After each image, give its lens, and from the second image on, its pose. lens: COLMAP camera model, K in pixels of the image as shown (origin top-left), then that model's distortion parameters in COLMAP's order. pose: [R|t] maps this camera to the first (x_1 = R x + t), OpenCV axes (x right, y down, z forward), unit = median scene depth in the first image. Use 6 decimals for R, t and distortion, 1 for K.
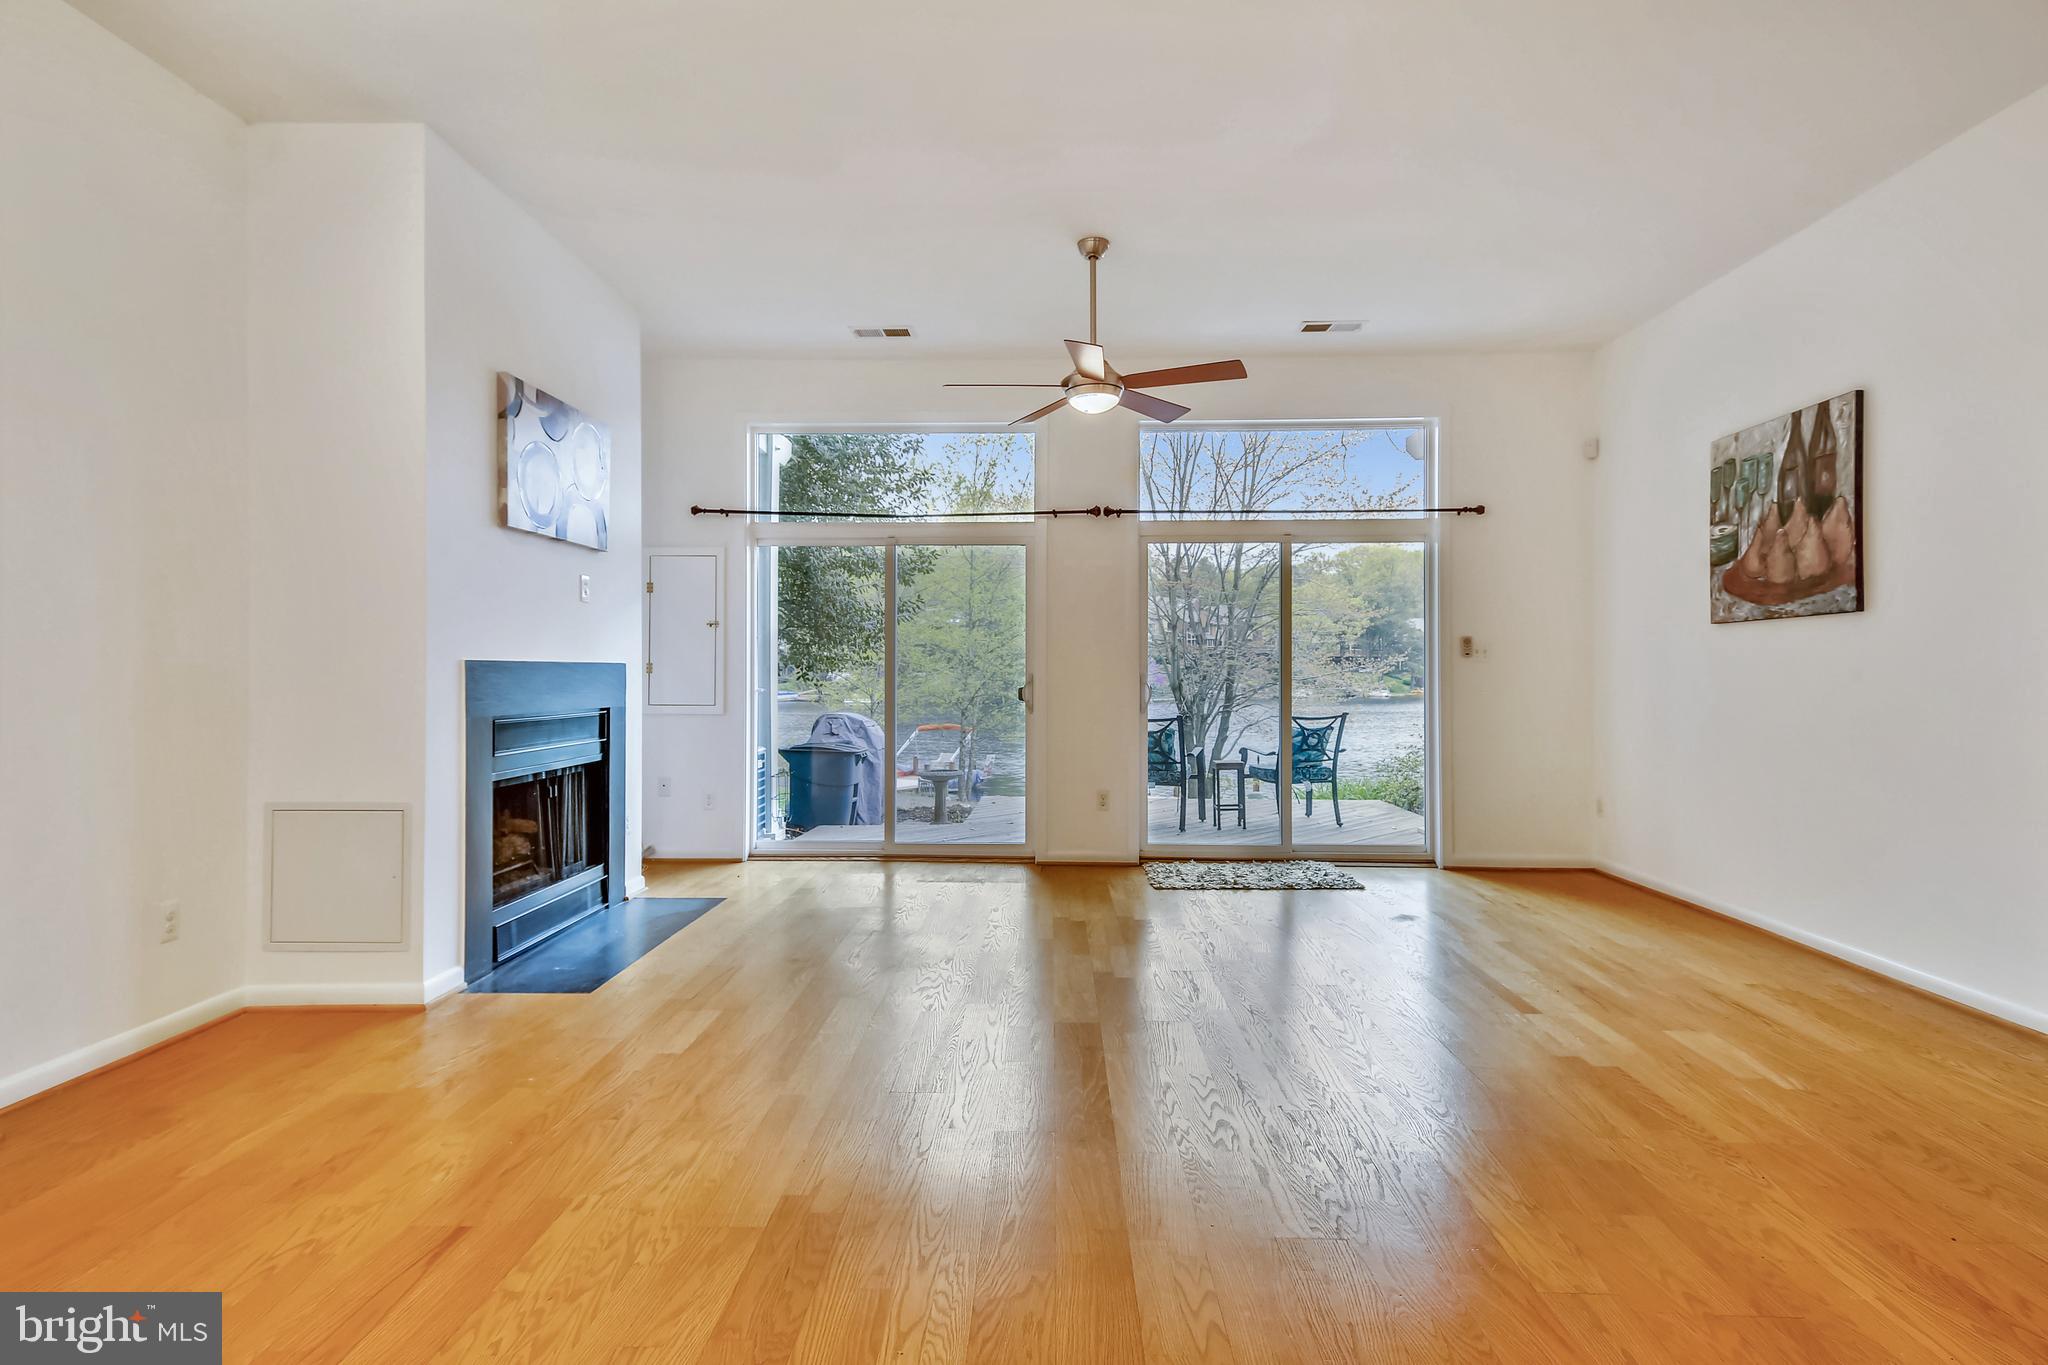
lens RADIAL K [[1037.8, 0, 1020.3], [0, 1037.8, 672.8], [0, 0, 1]] dist [-0.005887, 0.000706]
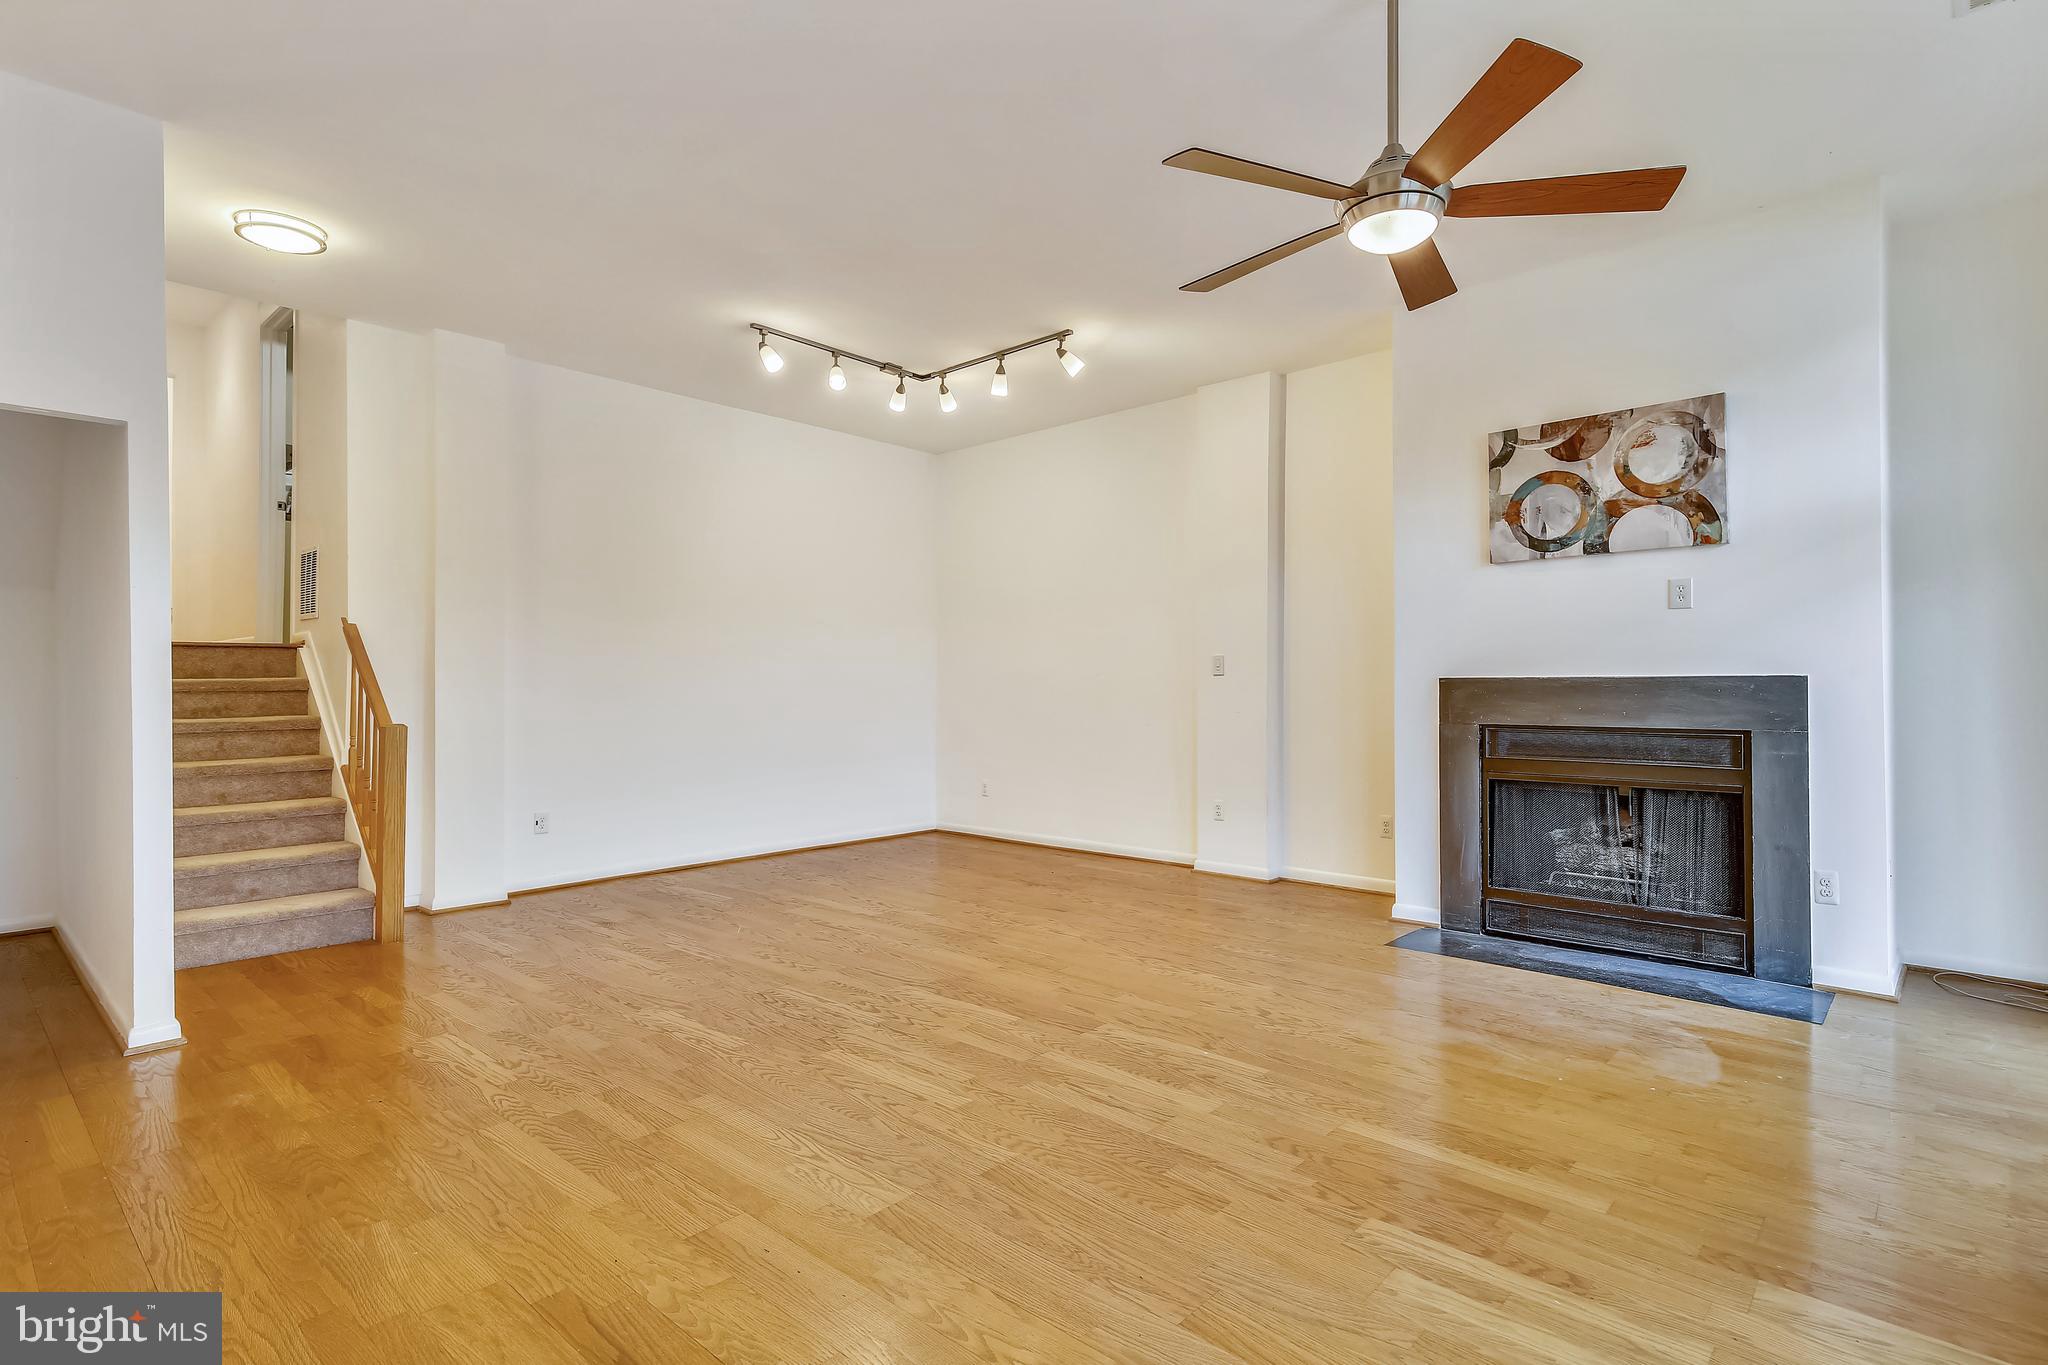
lens RADIAL K [[1037.8, 0, 1026.5], [0, 1037.8, 678.7], [0, 0, 1]] dist [-0.005887, 0.000706]
pose [[-0.665028, -0.002226, -0.746815, 1.035776], [-0.000606, 0.999997, -0.002441, -0.010270], [0.746818, -0.001171, -0.665028, 1.950109]]
